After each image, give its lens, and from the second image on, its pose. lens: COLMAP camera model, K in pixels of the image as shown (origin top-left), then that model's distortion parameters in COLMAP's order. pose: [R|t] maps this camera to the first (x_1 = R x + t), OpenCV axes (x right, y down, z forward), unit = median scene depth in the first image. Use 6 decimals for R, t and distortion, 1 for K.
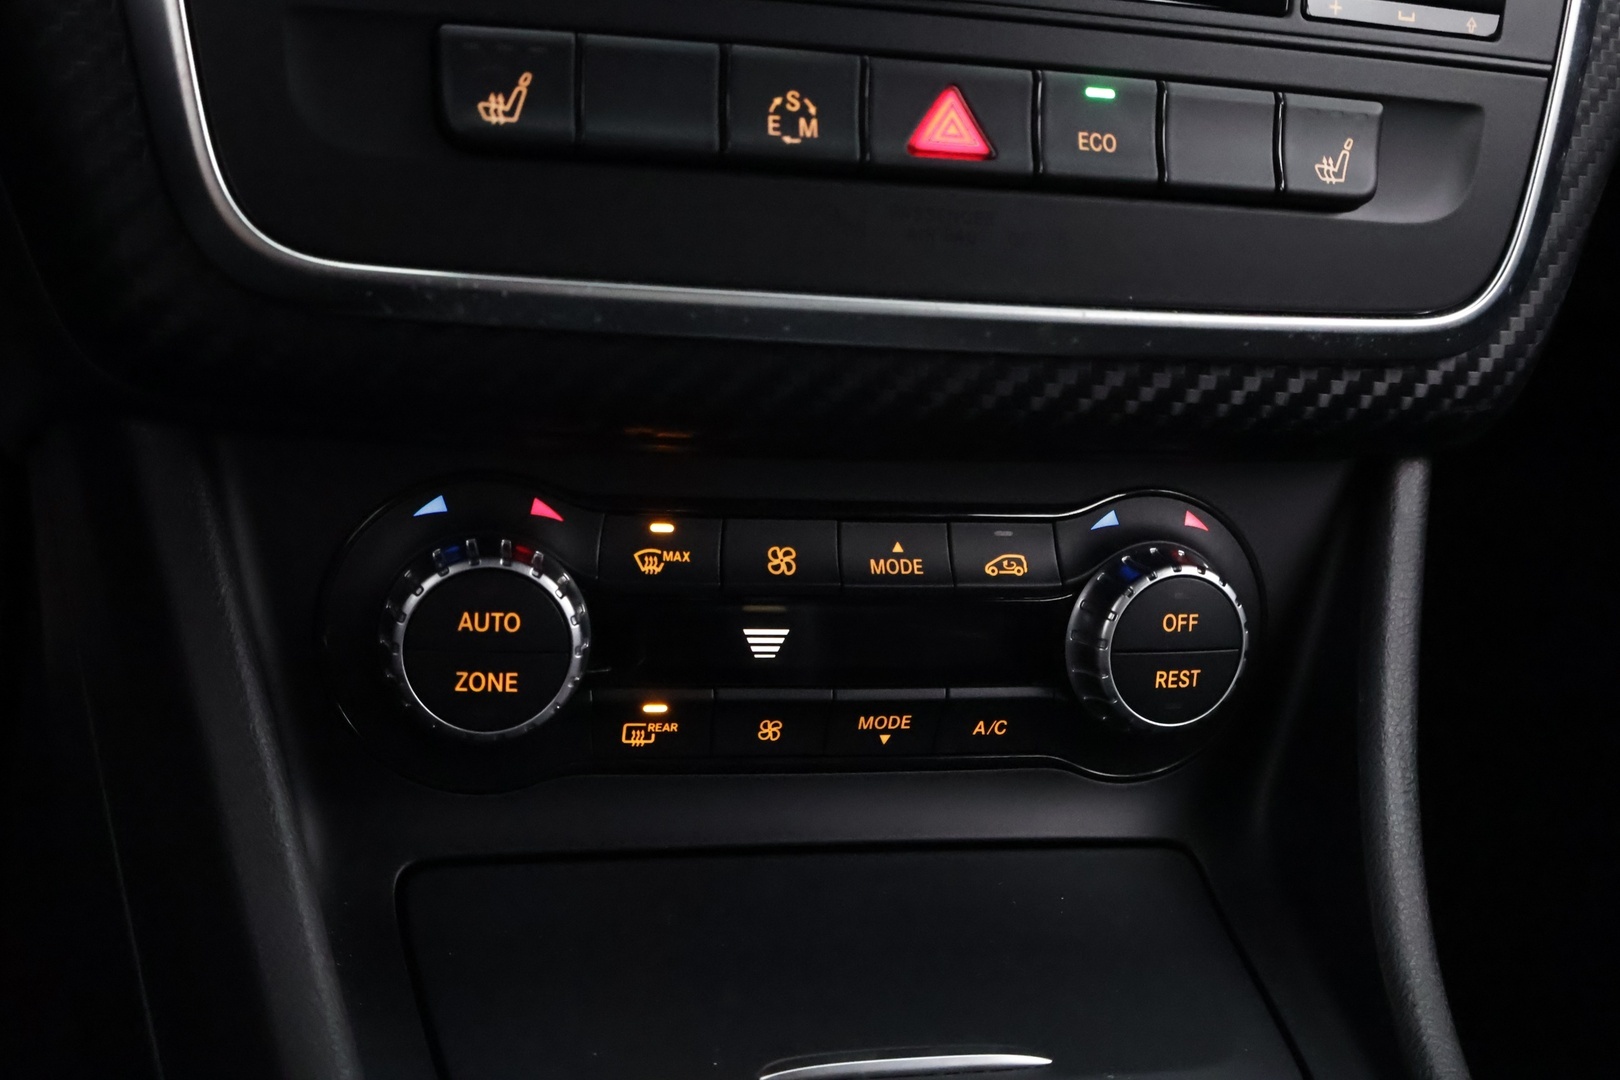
lens RADIAL K [[2232.1, 0, 810.3], [0, 2232.1, 546.1], [0, 0, 1]] dist [-0.007267, 0.000000]
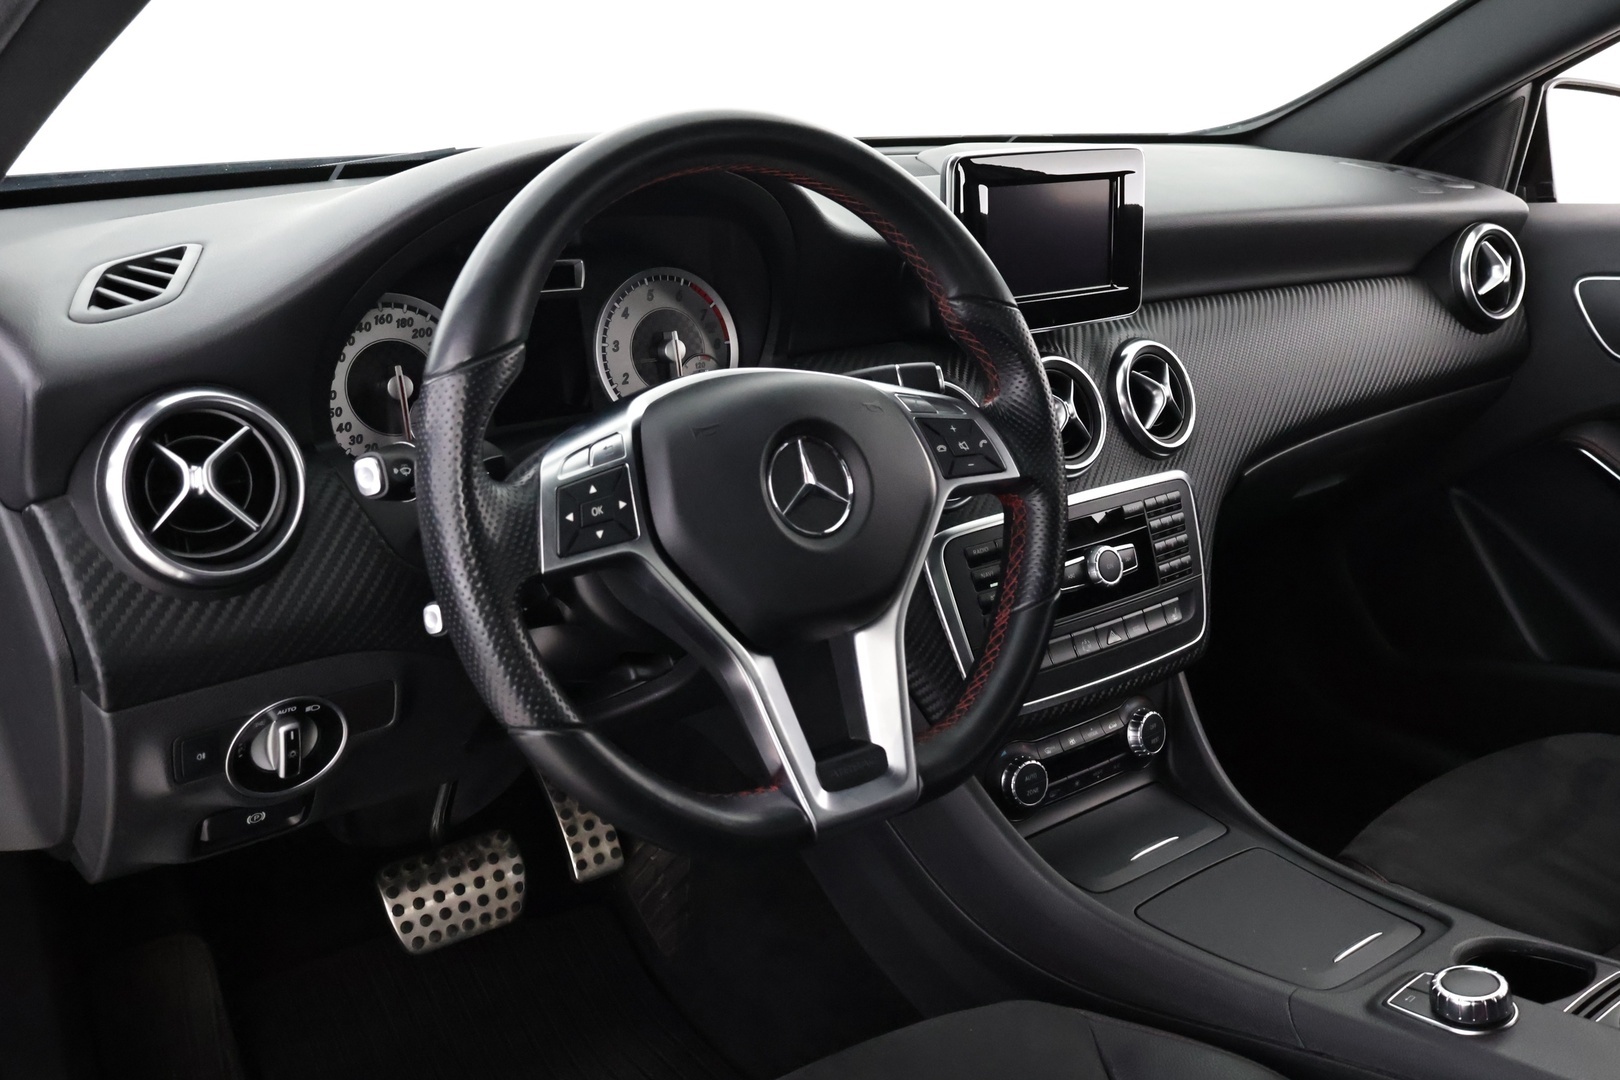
lens RADIAL K [[1470.1, 0, 815.4], [0, 1470.1, 542.2], [0, 0, 1]] dist [0.009443, 0.000000]
pose [[0.914315, -0.248772, 0.319595, -1.225058], [0.267343, 0.963487, -0.014852, -0.433297], [-0.304231, 0.099021, 0.947438, -1.434786]]
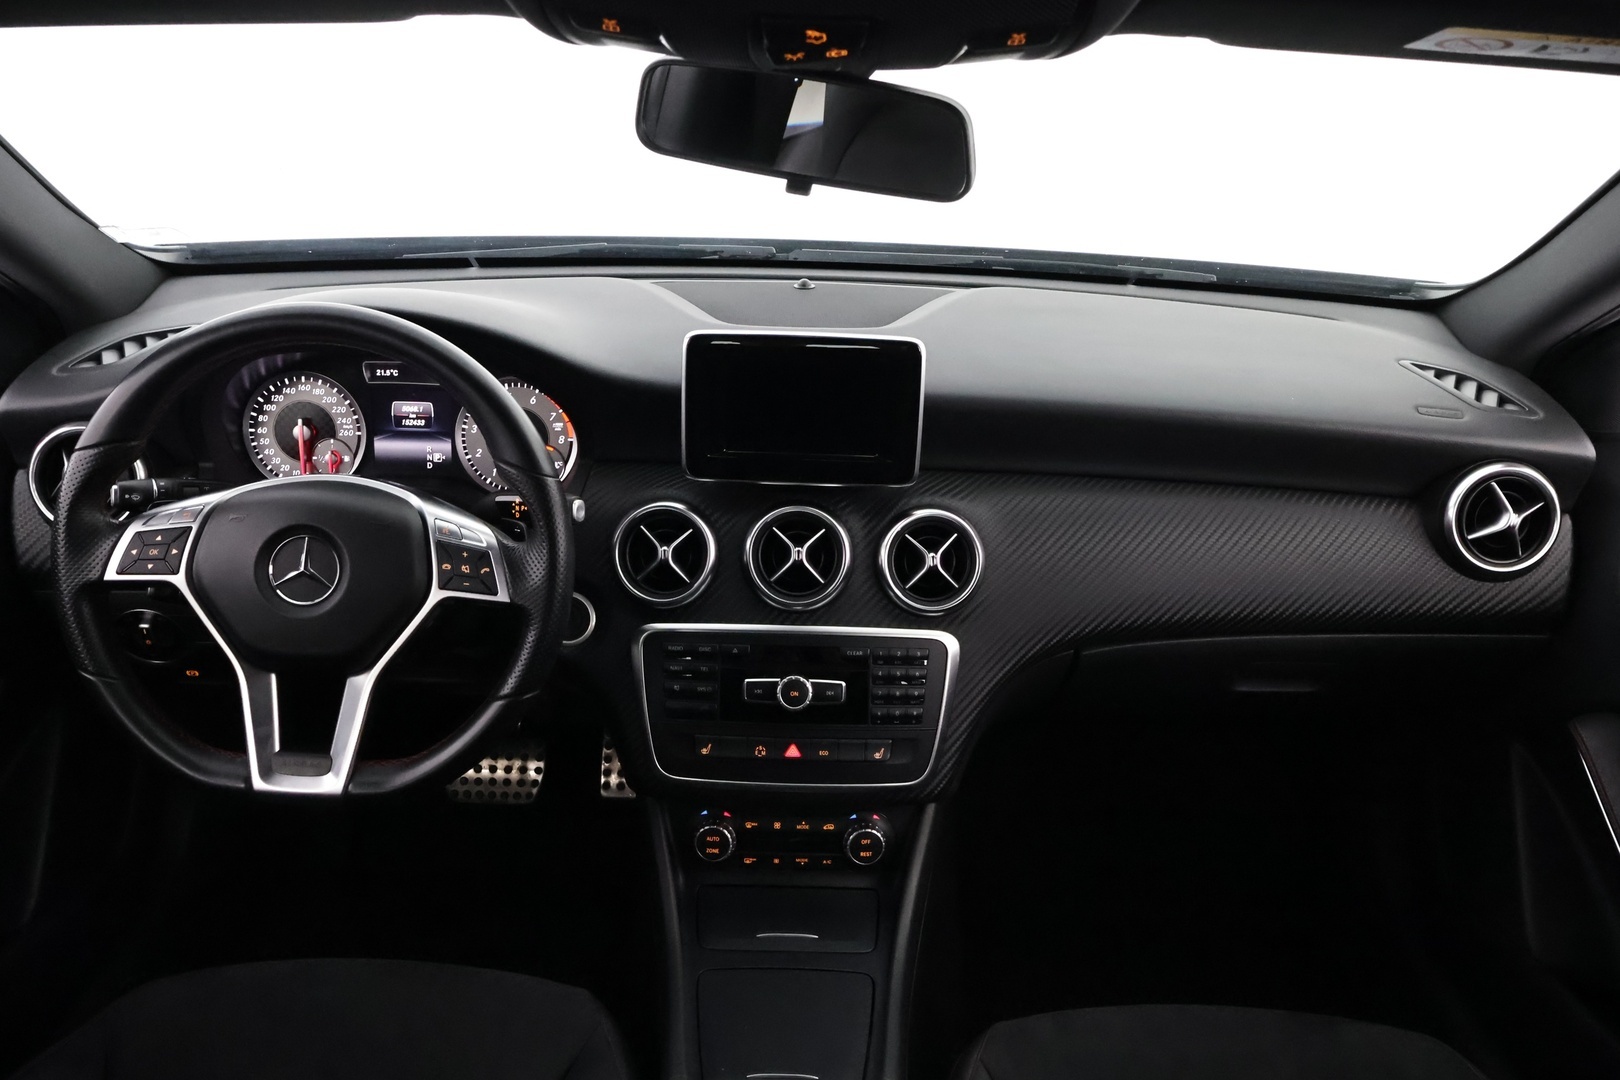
lens RADIAL K [[1322.4, 0, 816.2], [0, 1322.4, 543.1], [0, 0, 1]] dist [-0.014045, -0.002526]
pose [[0.963601, -0.000440, -0.267345, 0.840804], [-0.012131, 0.998897, -0.045367, -0.479840], [0.267070, 0.046959, 0.962532, -1.750294]]
